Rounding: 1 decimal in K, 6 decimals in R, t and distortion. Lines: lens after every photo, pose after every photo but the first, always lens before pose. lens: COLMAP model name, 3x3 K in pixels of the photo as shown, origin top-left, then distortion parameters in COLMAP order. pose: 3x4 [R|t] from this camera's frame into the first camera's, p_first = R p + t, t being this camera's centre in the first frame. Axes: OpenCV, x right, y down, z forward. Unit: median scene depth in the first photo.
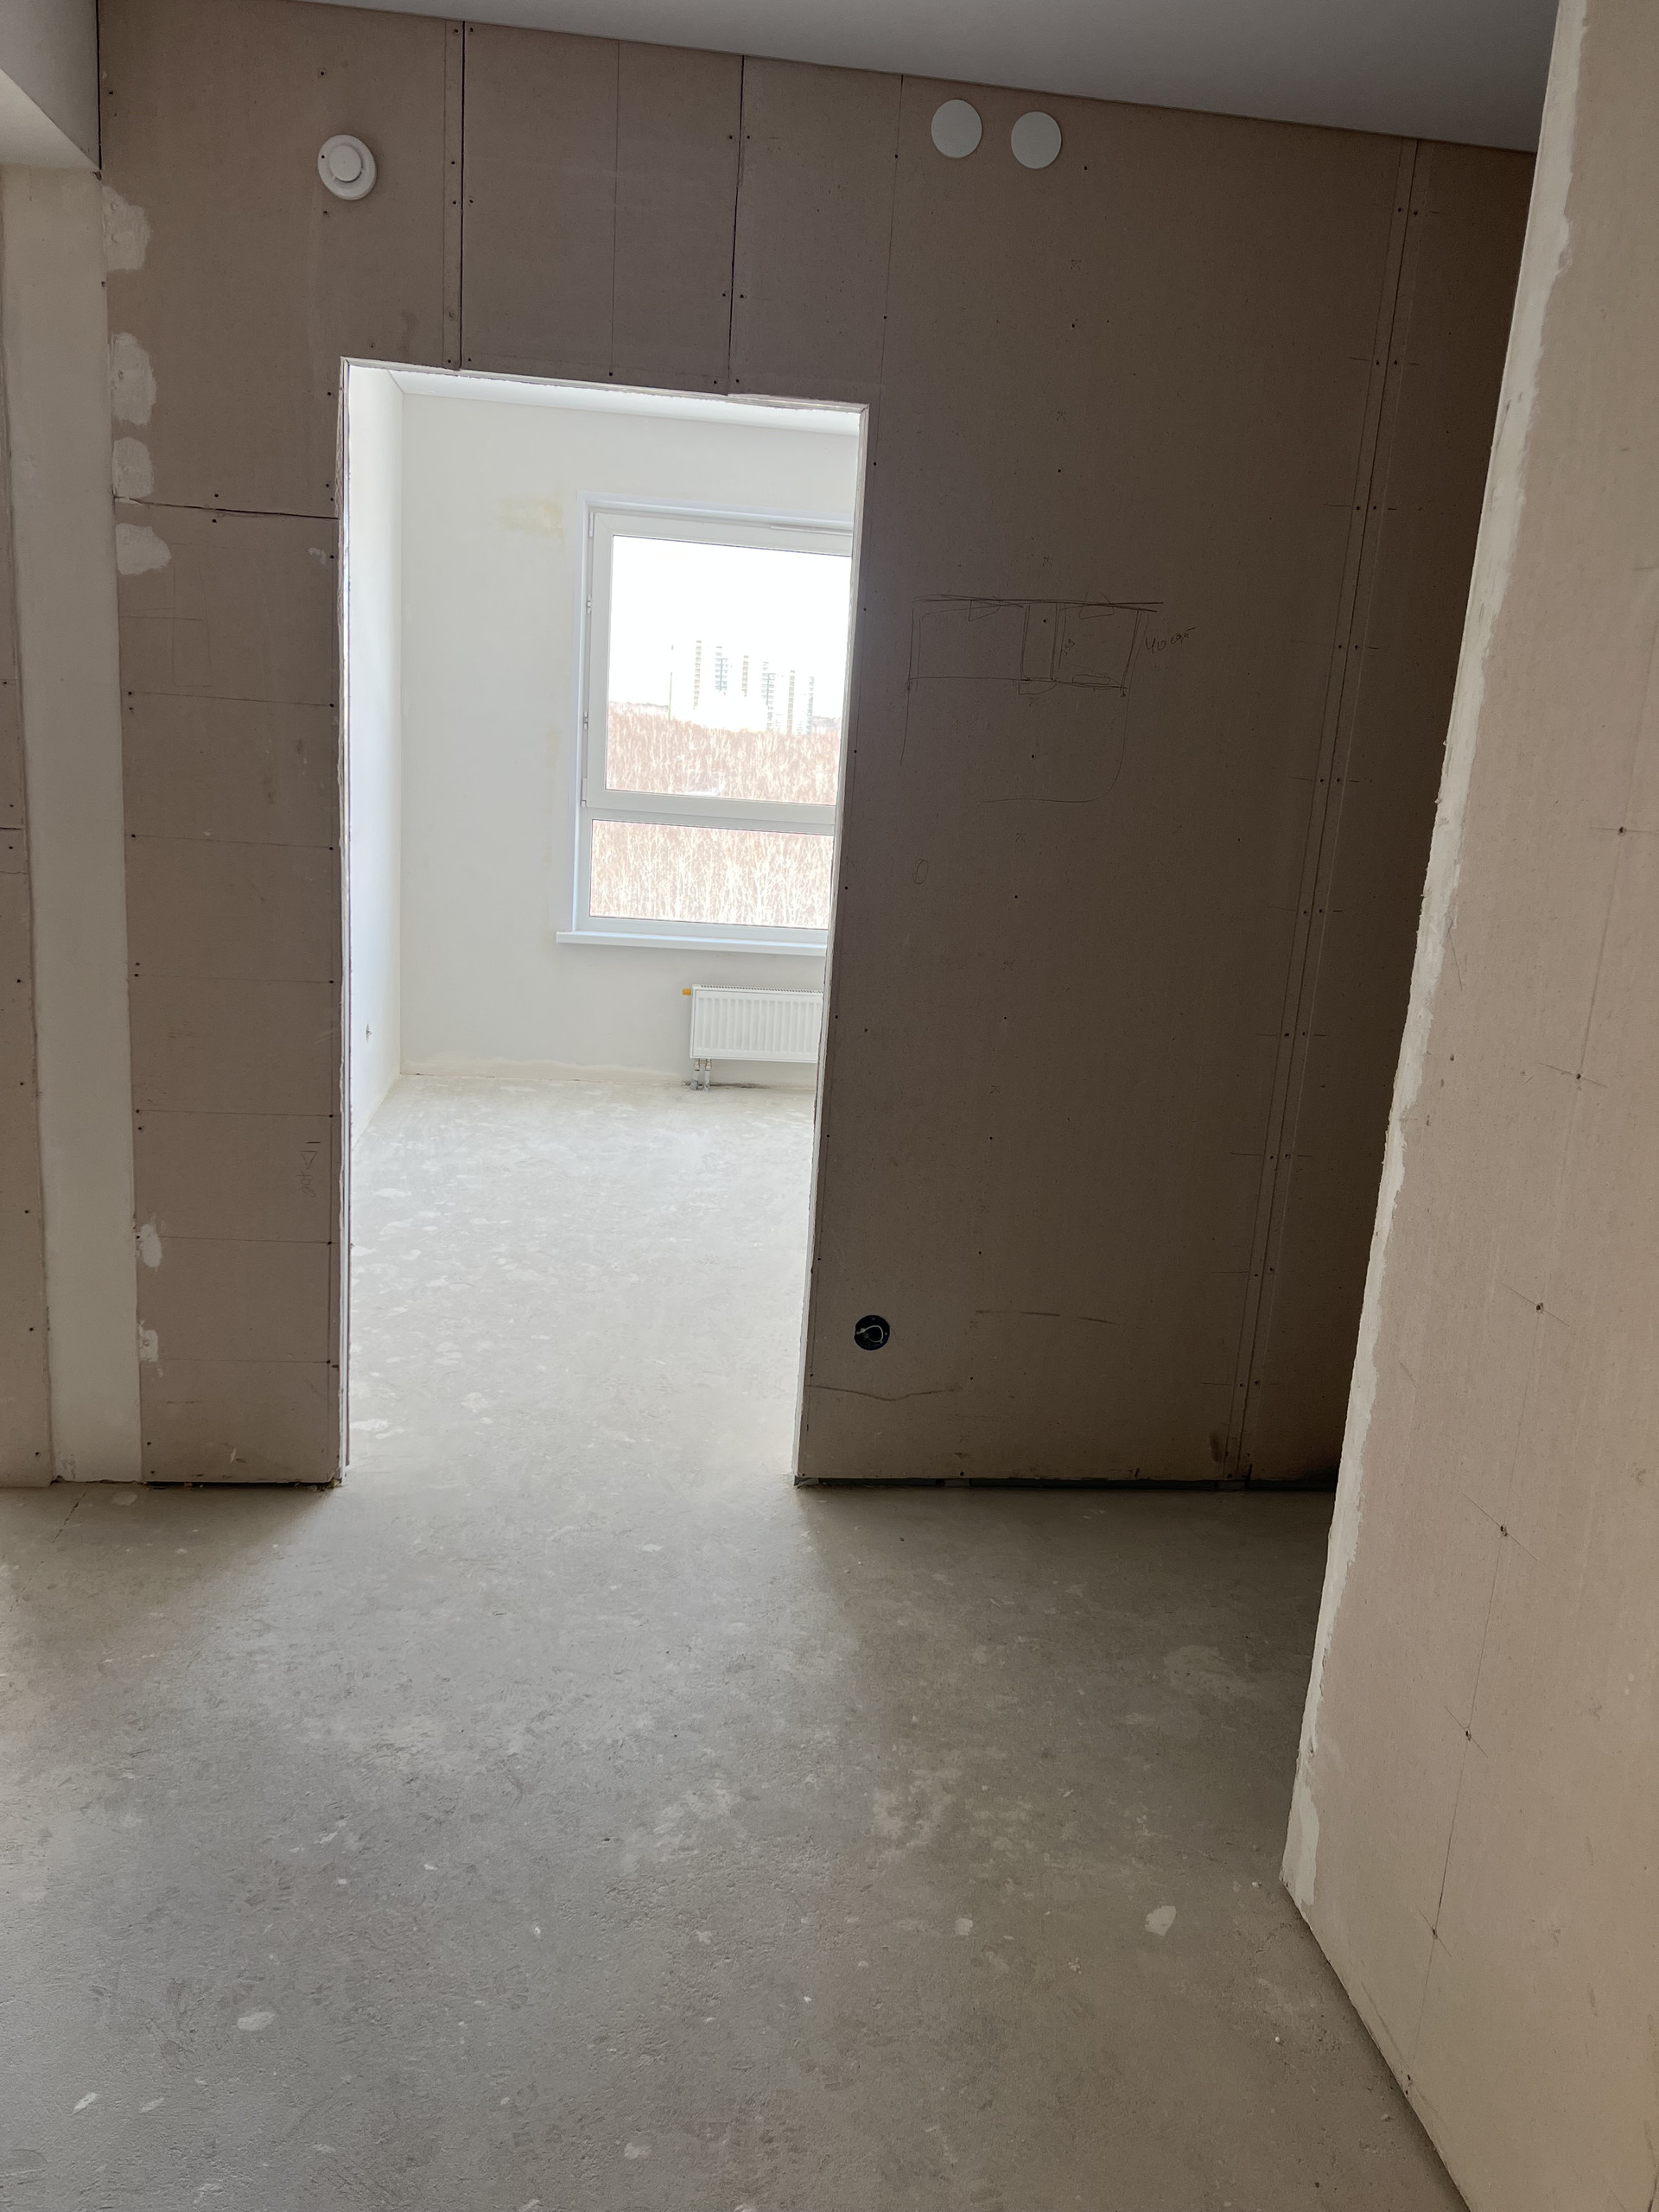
lens RADIAL K [[1639.7, 0, 834.6], [0, 1639.7, 1089.0], [0, 0, 1]] dist [0.084878, -0.099897]
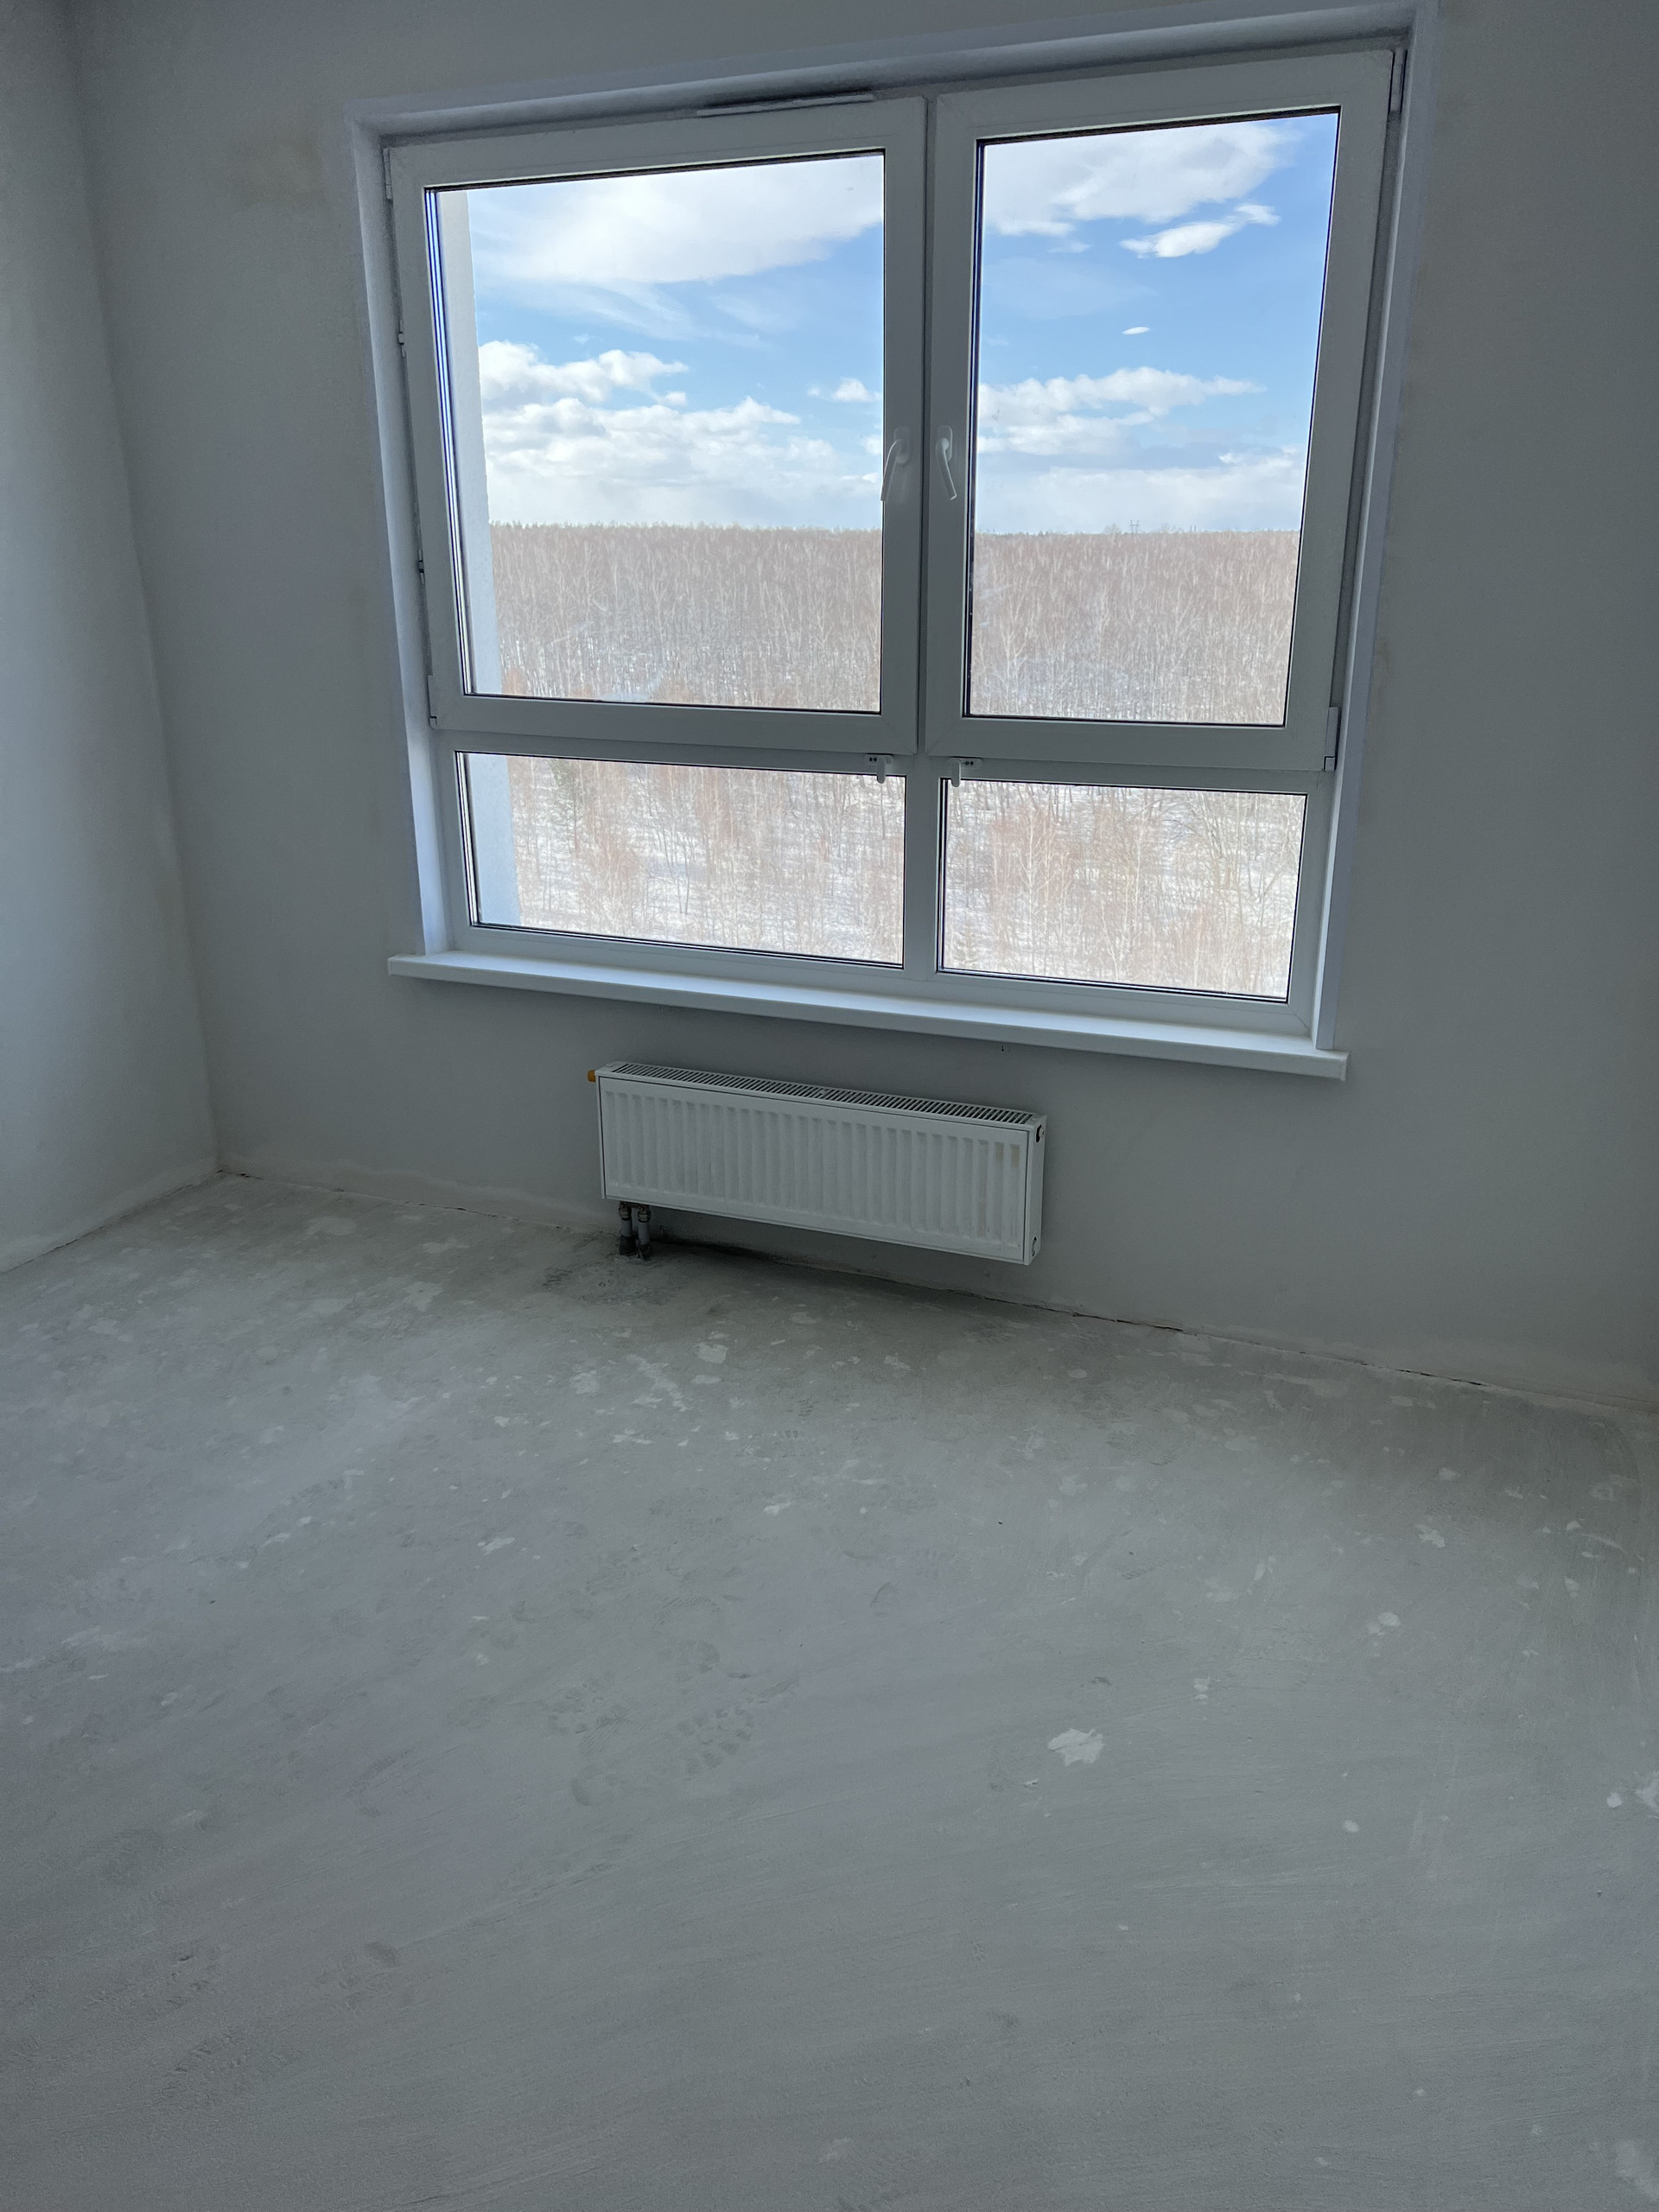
lens RADIAL K [[1639.7, 0, 834.6], [0, 1639.7, 1089.0], [0, 0, 1]] dist [0.084878, -0.099897]
pose [[0.870242, 0.083954, -0.485418, 0.239648], [-0.045025, 0.994802, 0.091334, -0.108713], [0.490563, -0.057627, 0.869498, 0.581821]]
